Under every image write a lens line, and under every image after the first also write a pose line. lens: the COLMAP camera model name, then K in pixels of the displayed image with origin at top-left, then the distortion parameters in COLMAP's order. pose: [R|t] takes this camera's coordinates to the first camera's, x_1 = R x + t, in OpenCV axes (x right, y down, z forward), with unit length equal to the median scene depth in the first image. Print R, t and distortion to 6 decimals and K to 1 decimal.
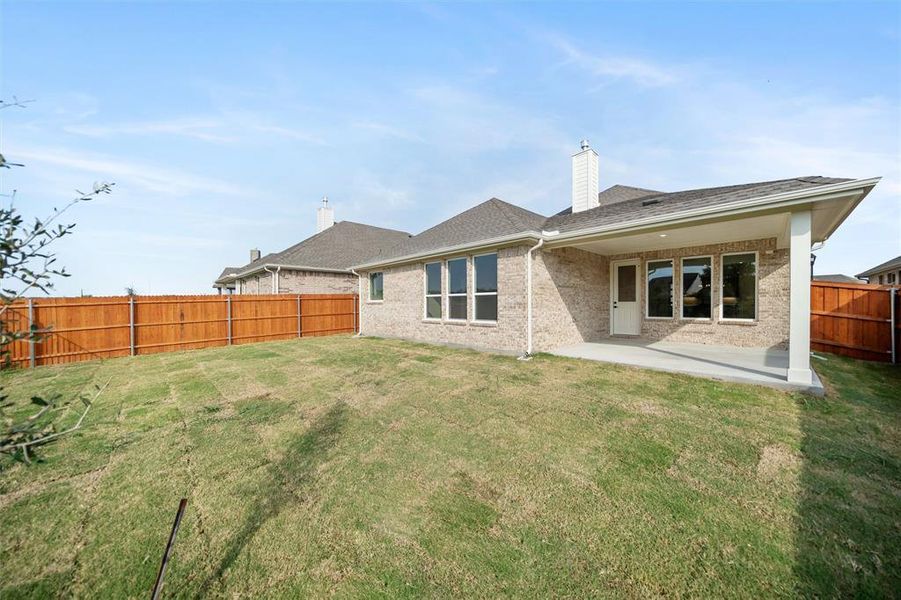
lens RADIAL K [[320.7, 0, 450.8], [0, 320.7, 305.6], [0, 0, 1]] dist [-0.002347, -0.000066]
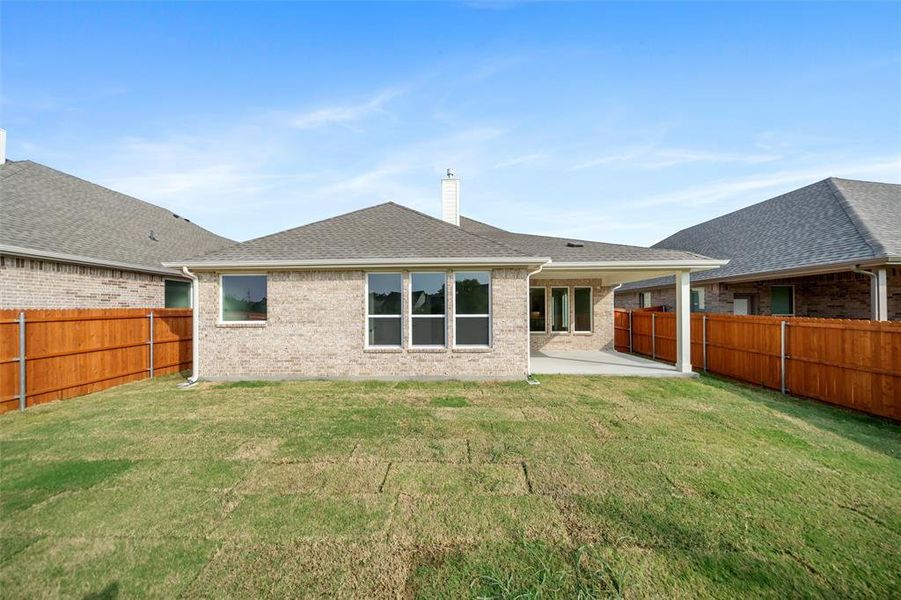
lens RADIAL K [[320.7, 0, 450.8], [0, 320.7, 305.6], [0, 0, 1]] dist [-0.002347, -0.000066]
pose [[0.694770, 0.014725, 0.719081, -0.487388], [0.003795, 0.999701, -0.024138, -0.036689], [-0.719222, 0.019499, 0.694507, 0.348638]]
